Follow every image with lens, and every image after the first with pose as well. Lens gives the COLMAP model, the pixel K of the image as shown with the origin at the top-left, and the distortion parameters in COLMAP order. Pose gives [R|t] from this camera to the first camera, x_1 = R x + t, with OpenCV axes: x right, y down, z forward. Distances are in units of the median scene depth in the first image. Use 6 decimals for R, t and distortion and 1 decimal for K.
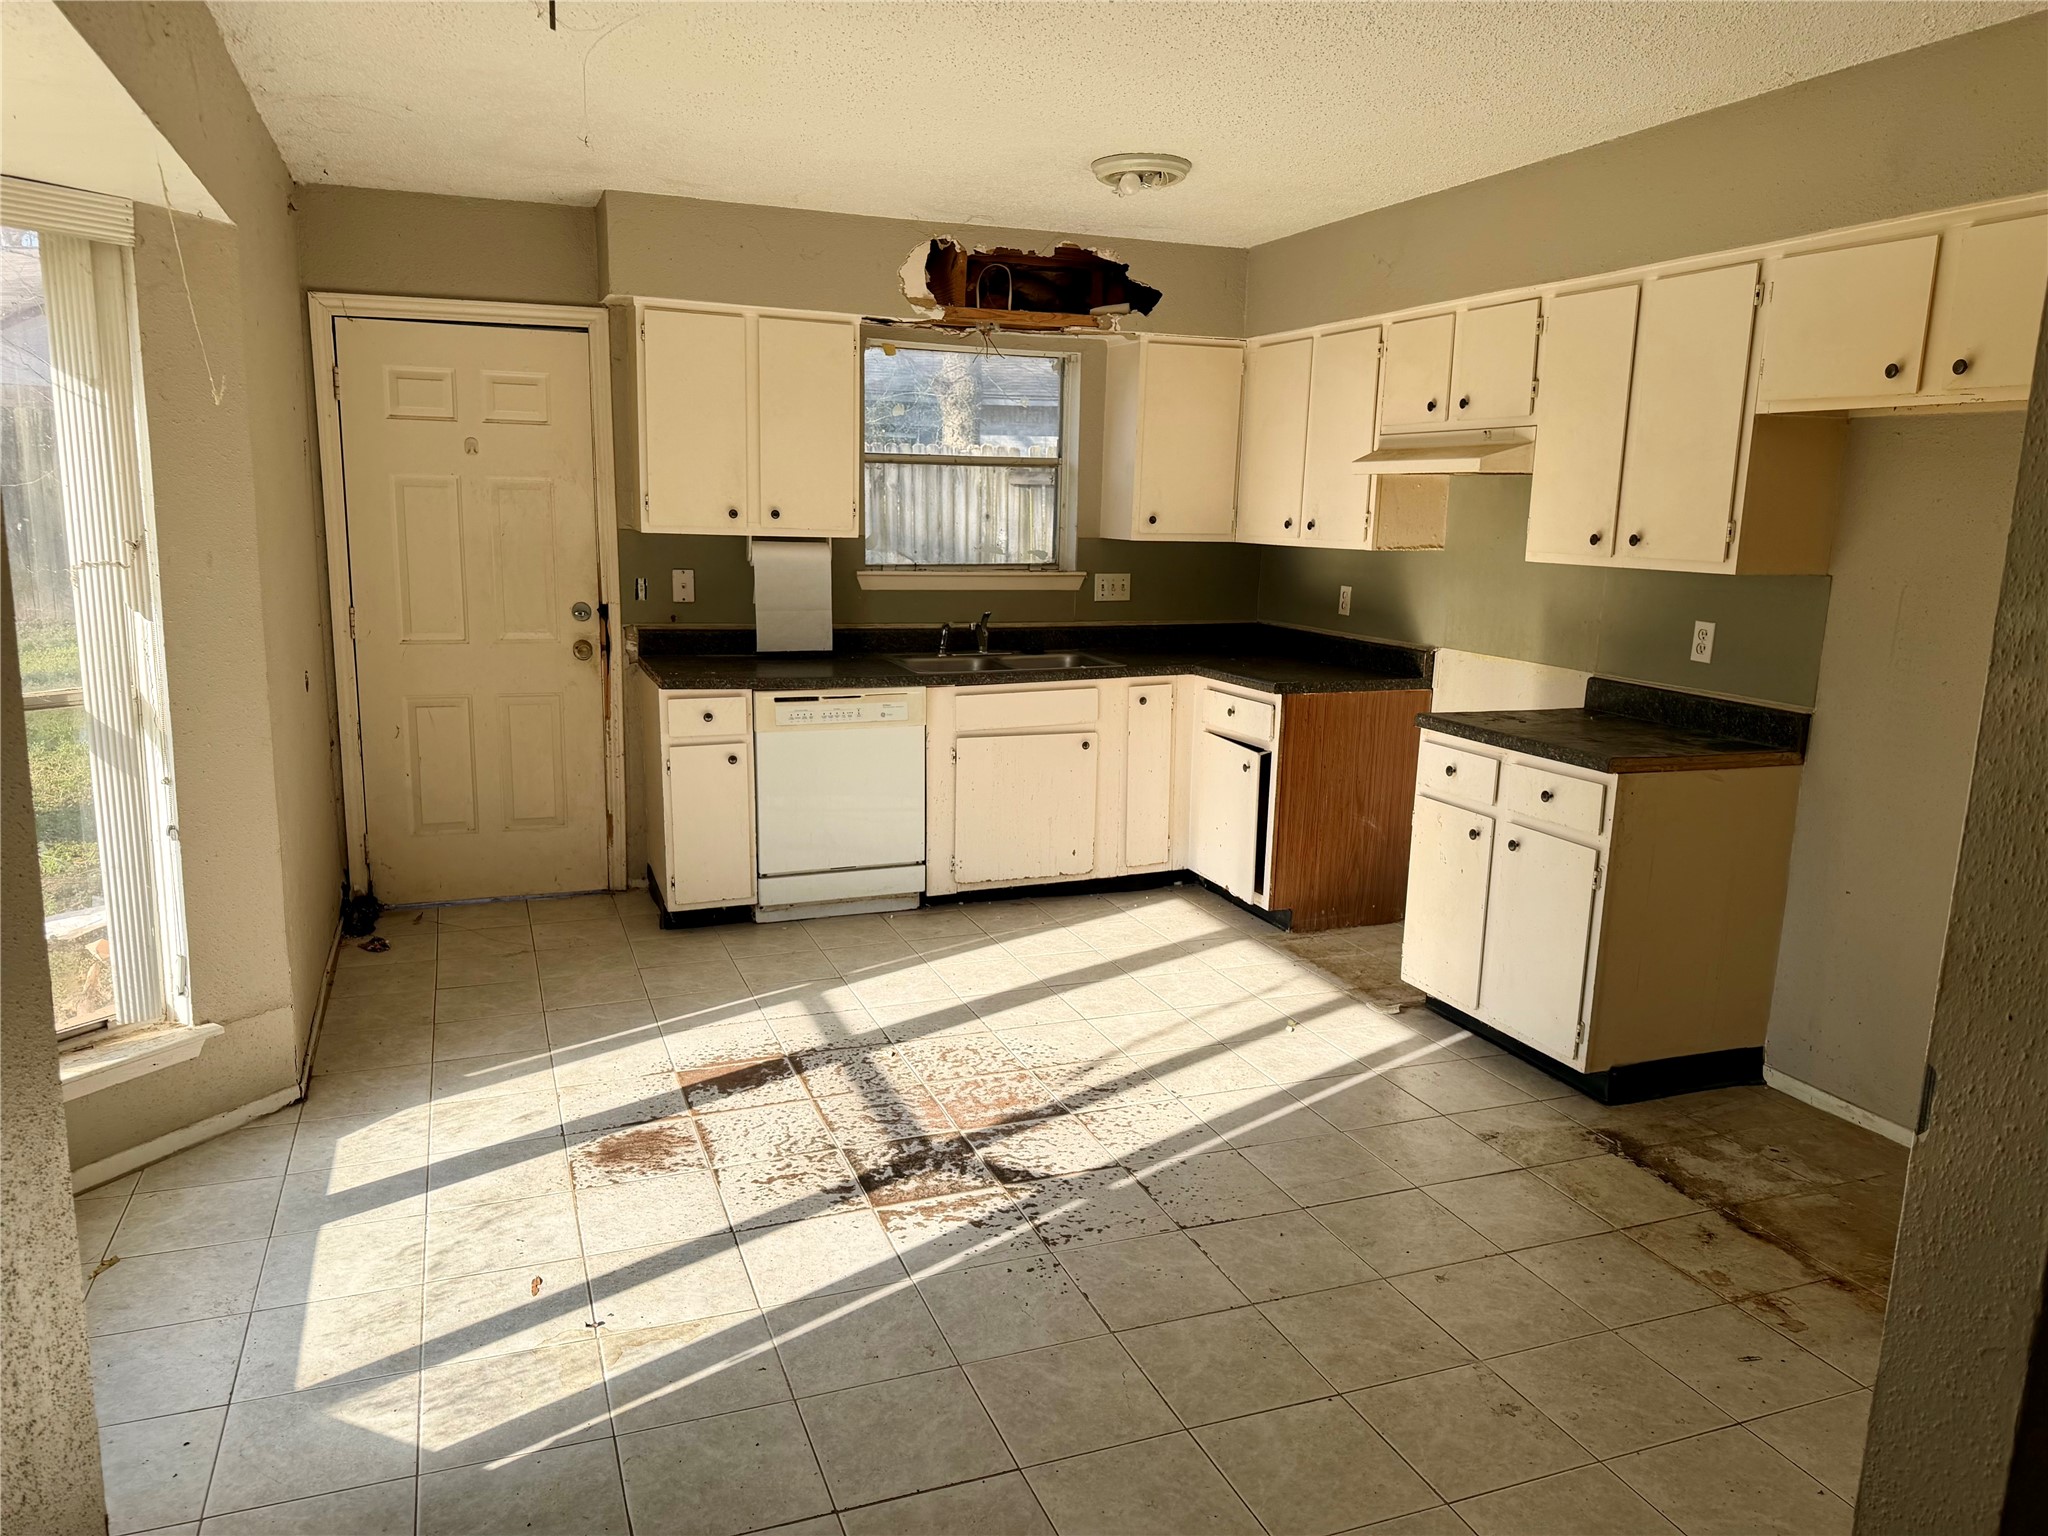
lens RADIAL K [[1465.6, 0, 1005.6], [0, 1465.6, 782.4], [0, 0, 1]] dist [0.105738, -0.180075]
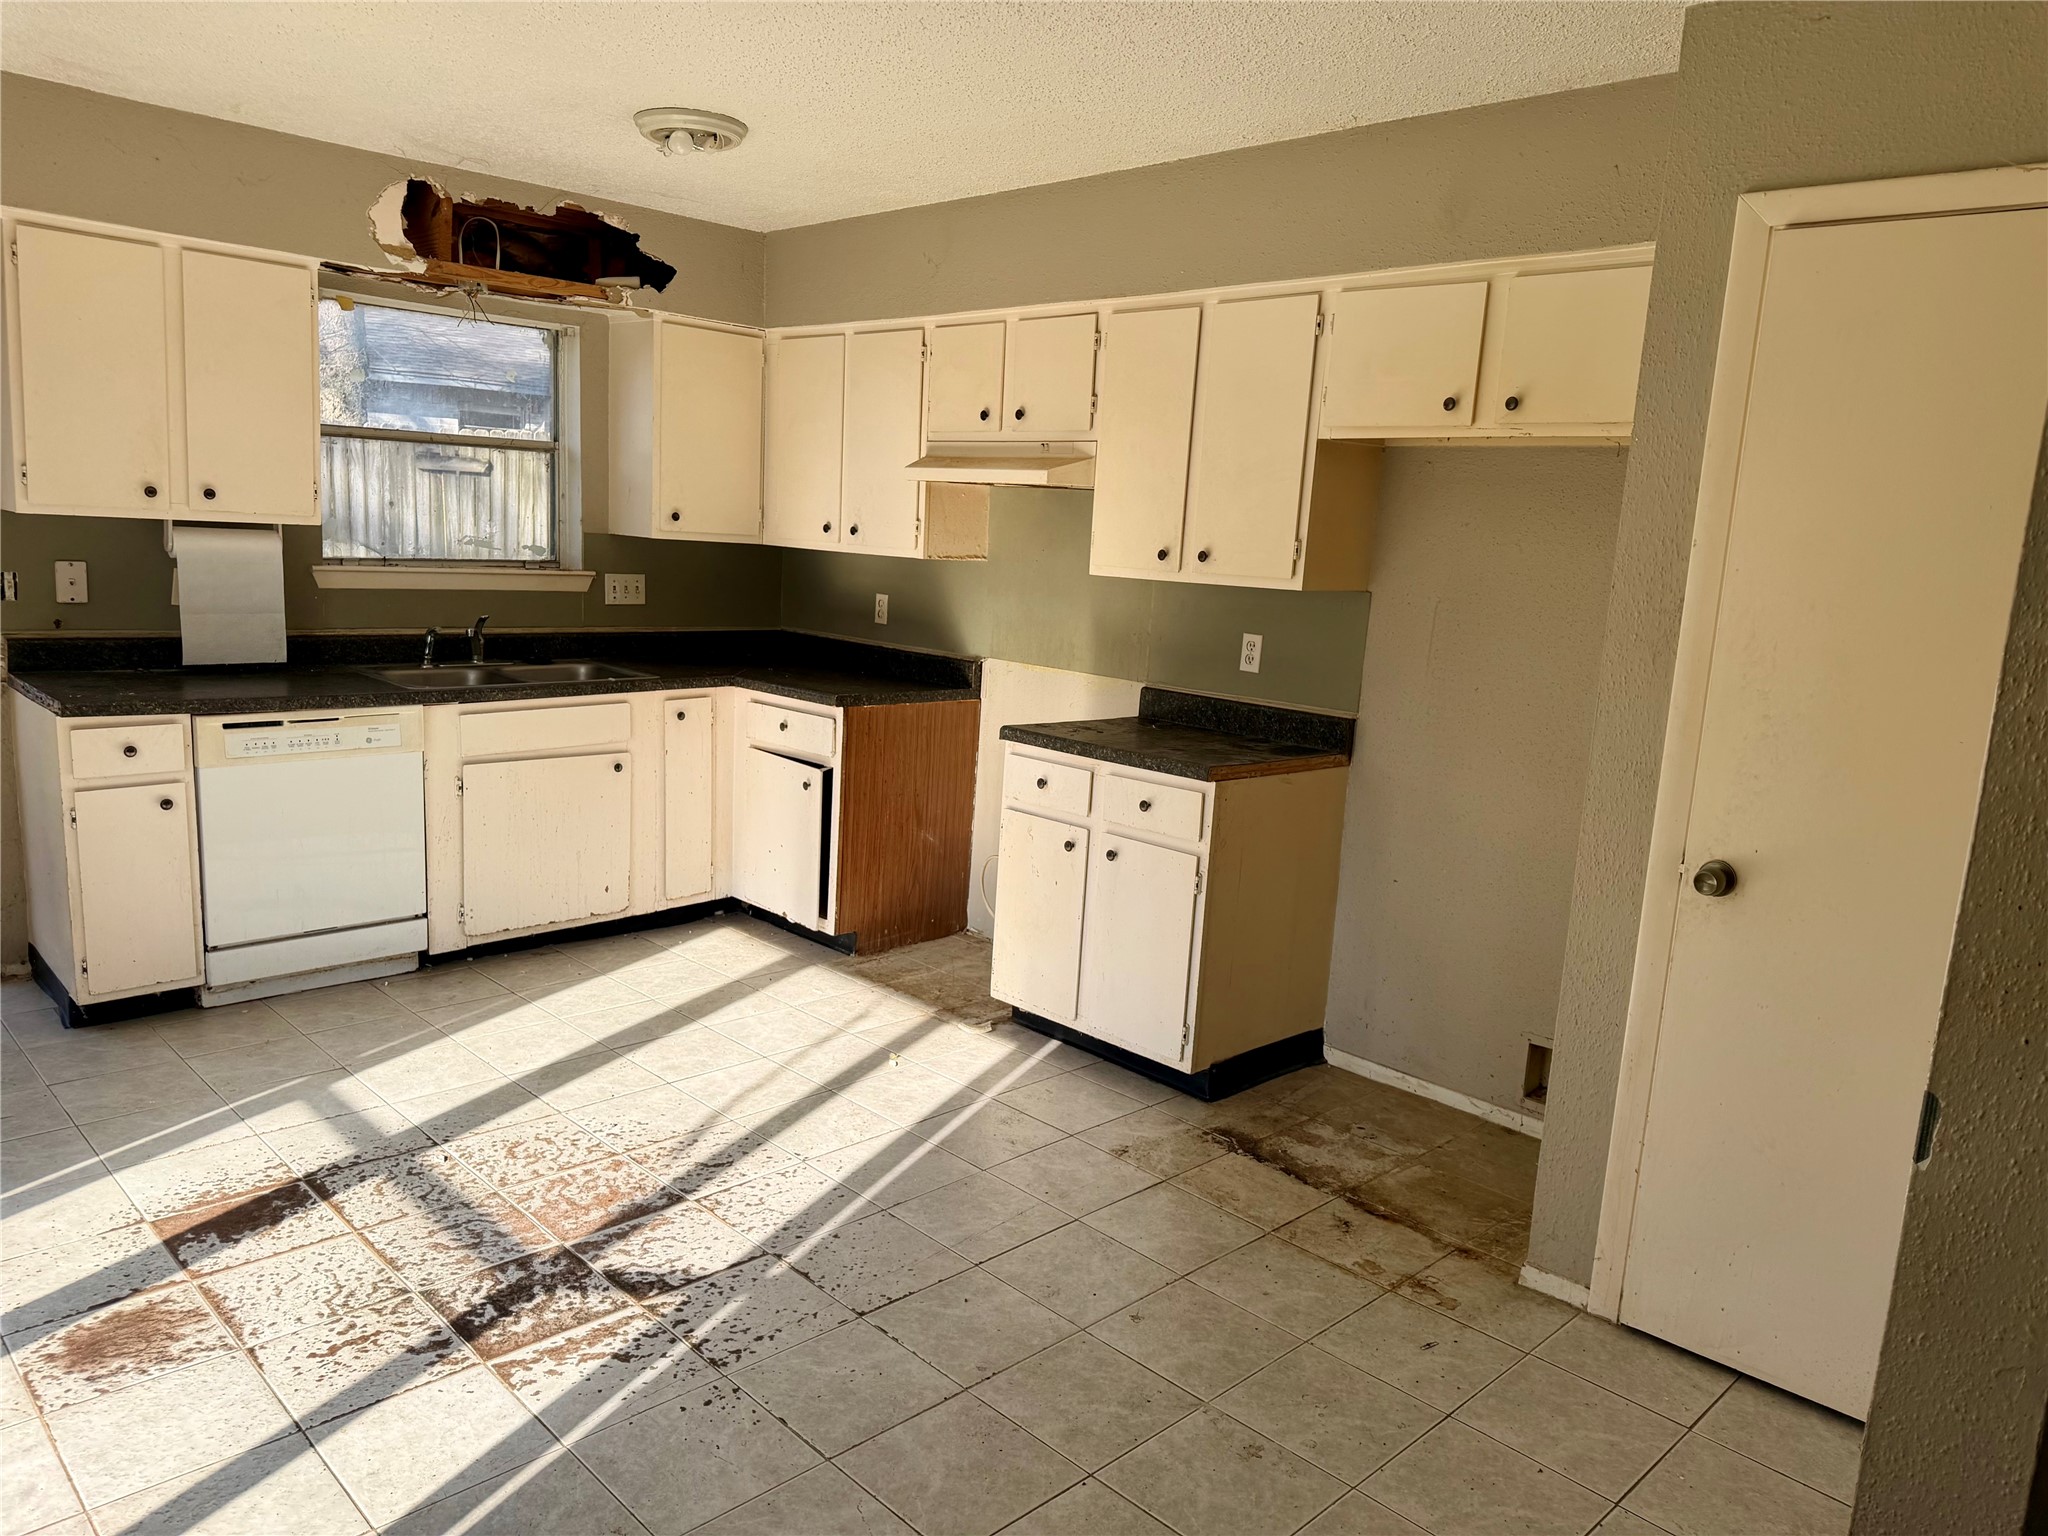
lens RADIAL K [[1463.7, 0, 1024.0], [0, 1463.7, 768.0], [0, 0, 1]] dist [0.093796, -0.130231]
pose [[0.912689, -0.037801, 0.406904, -0.101937], [0.042045, 0.999115, -0.001491, -0.015981], [-0.406487, 0.018469, 0.913470, 0.099595]]
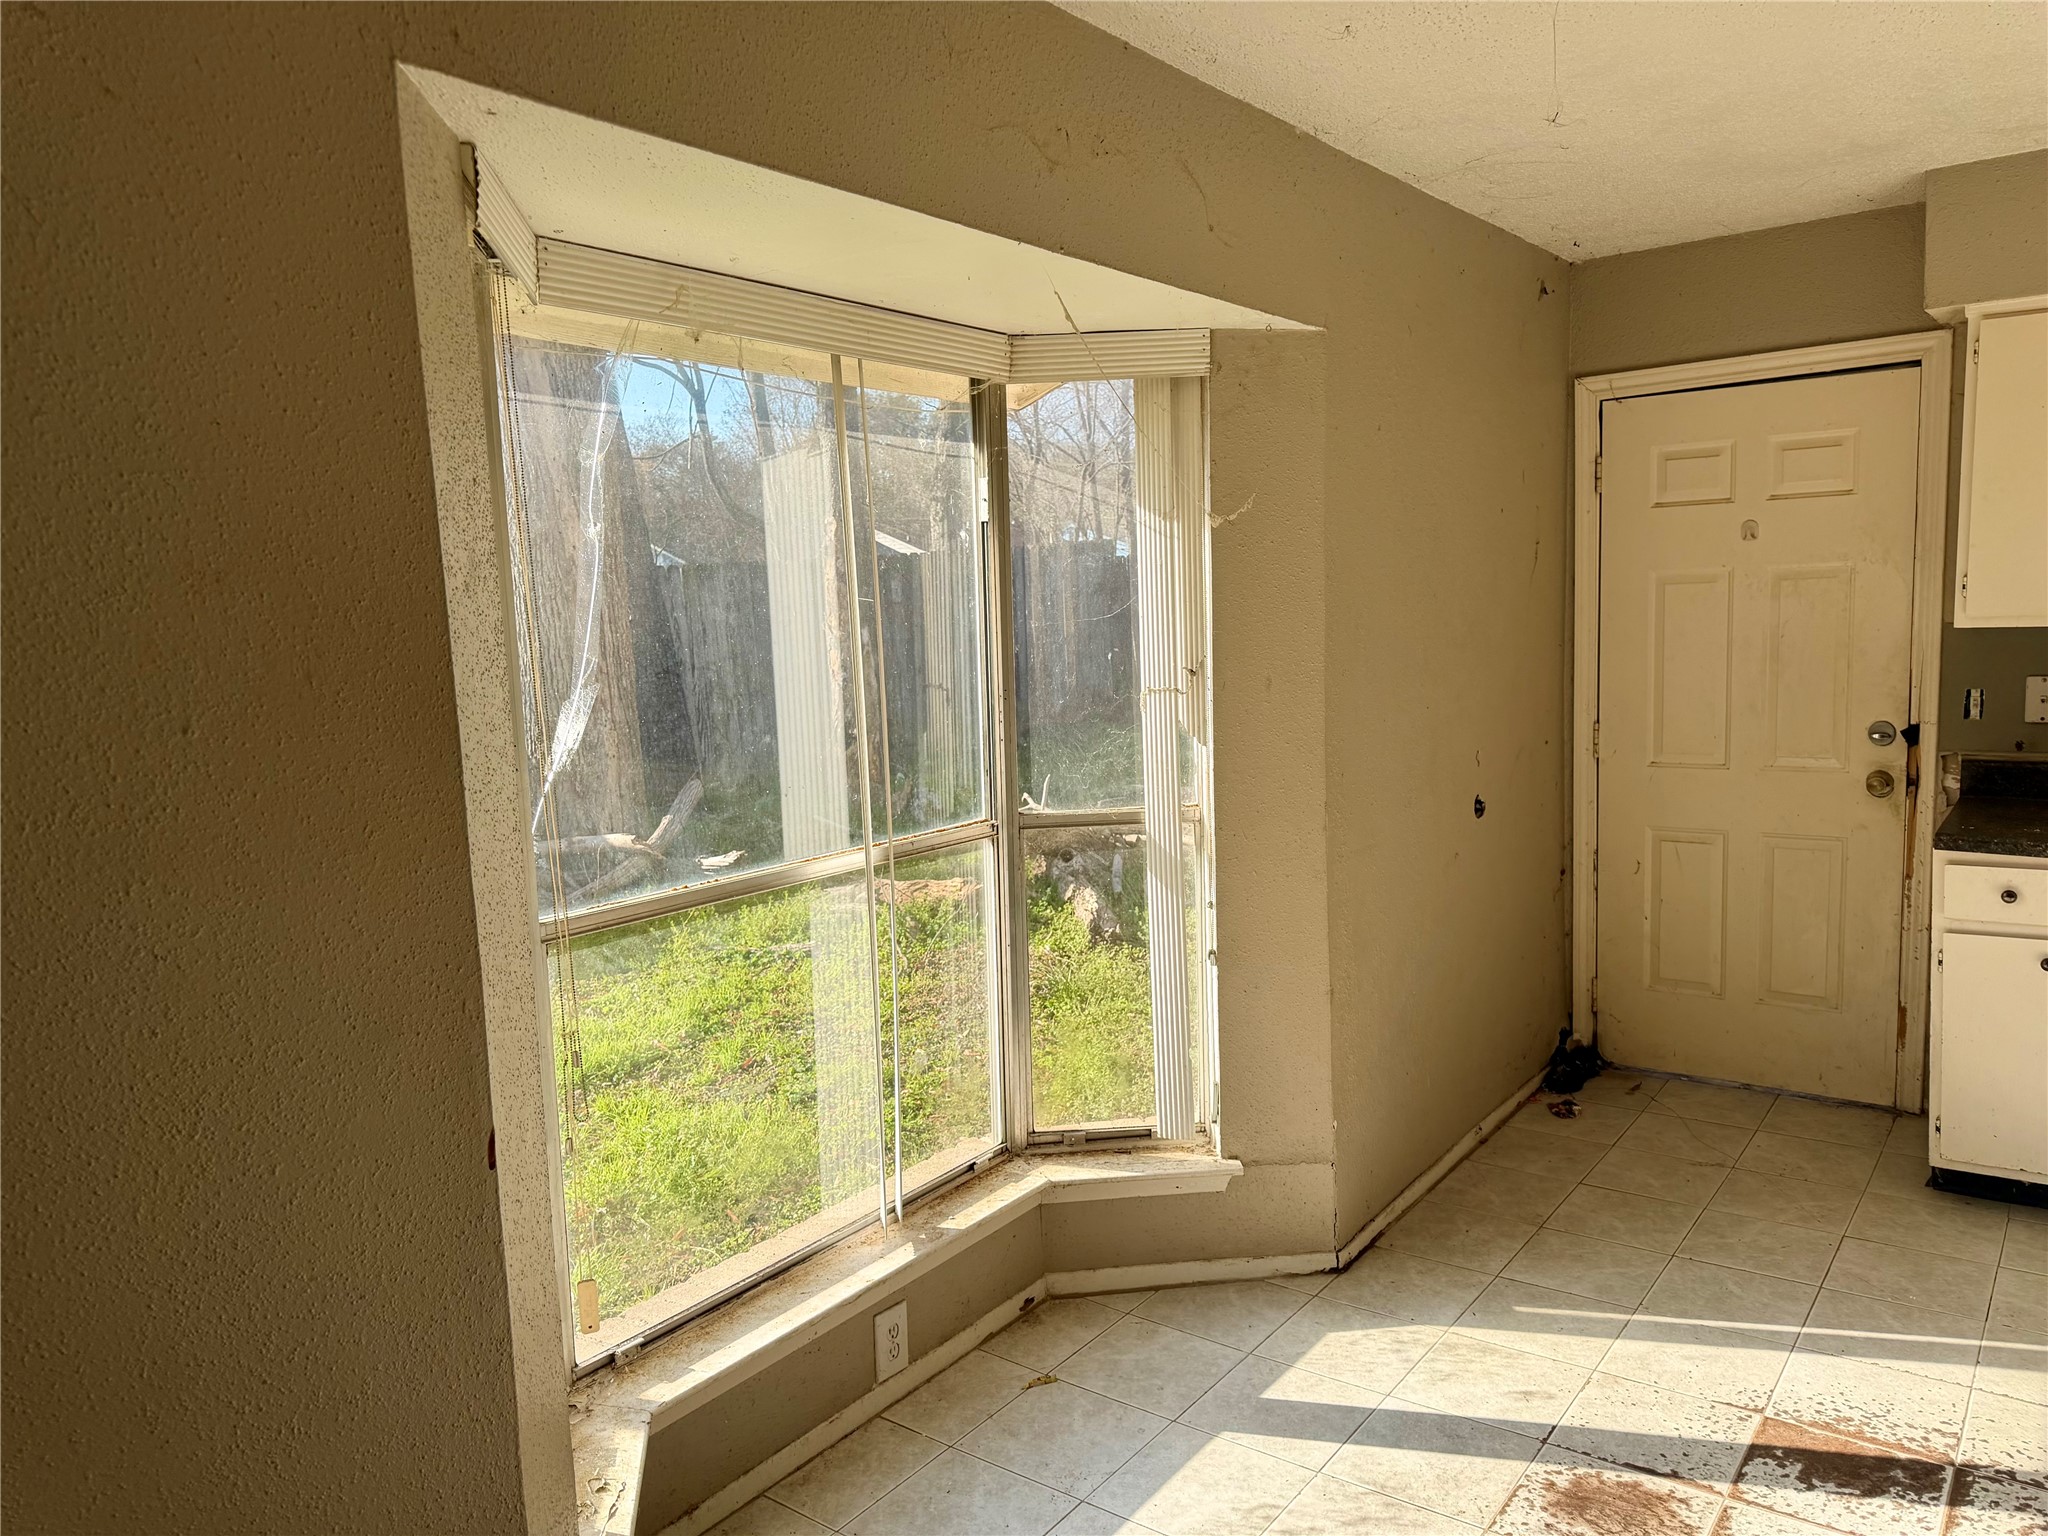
lens RADIAL K [[1457.5, 0, 1028.0], [0, 1457.5, 772.3], [0, 0, 1]] dist [0.030164, -0.026106]
pose [[0.536014, 0.054608, -0.842441, 0.135110], [-0.112453, 0.993631, -0.007141, -0.050641], [0.836686, 0.098562, 0.538741, 0.286271]]
